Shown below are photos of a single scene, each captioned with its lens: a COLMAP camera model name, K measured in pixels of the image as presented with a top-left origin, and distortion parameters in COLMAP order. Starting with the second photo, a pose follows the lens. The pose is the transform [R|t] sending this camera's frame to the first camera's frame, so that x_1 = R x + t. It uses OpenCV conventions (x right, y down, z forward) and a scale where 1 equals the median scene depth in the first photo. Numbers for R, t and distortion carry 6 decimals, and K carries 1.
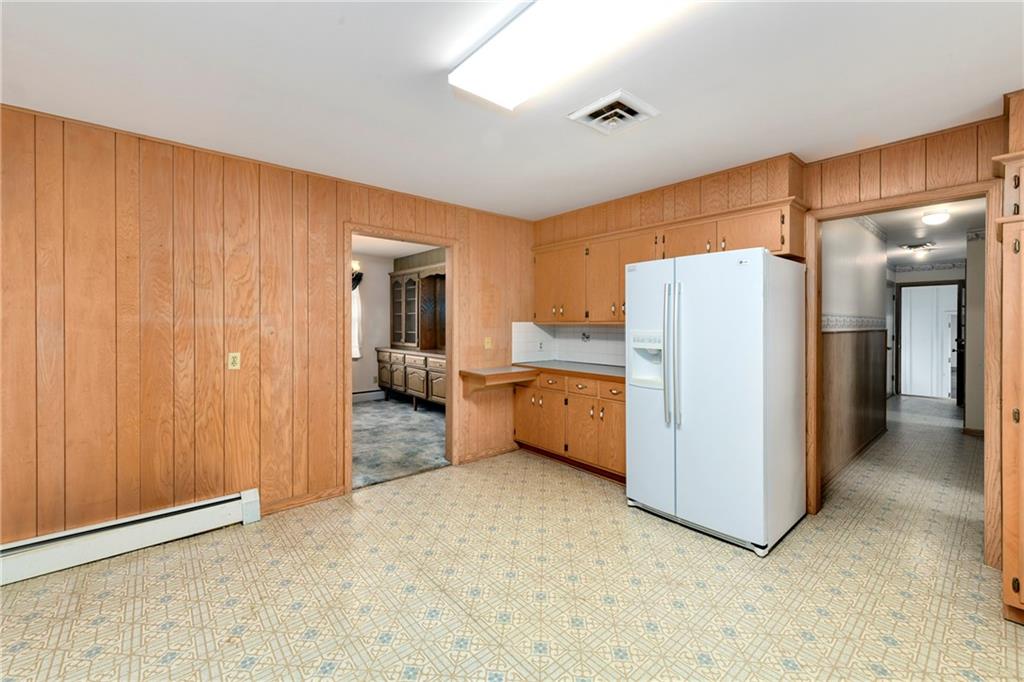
lens RADIAL K [[417.3, 0, 511.5], [0, 417.3, 328.5], [0, 0, 1]] dist [0.002505, 0.000013]
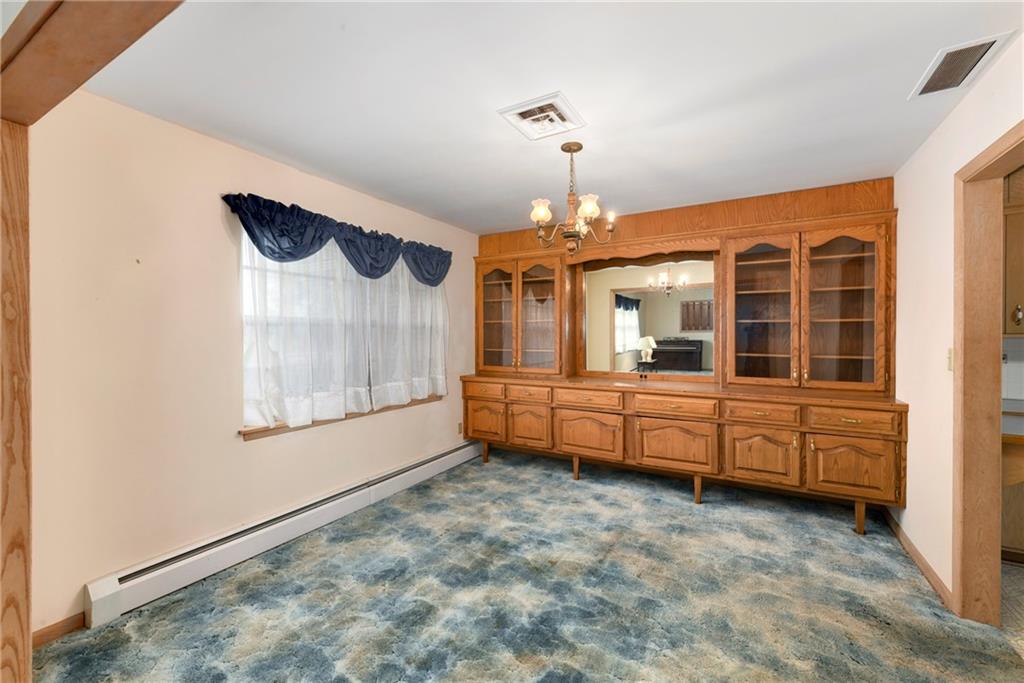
lens RADIAL K [[417.3, 0, 510.7], [0, 417.3, 335.2], [0, 0, 1]] dist [0.002505, 0.000013]
pose [[0.949140, -0.008729, 0.314733, -0.137341], [0.012369, 0.999878, -0.009570, -0.002420], [-0.314611, 0.012976, 0.949132, 0.119835]]
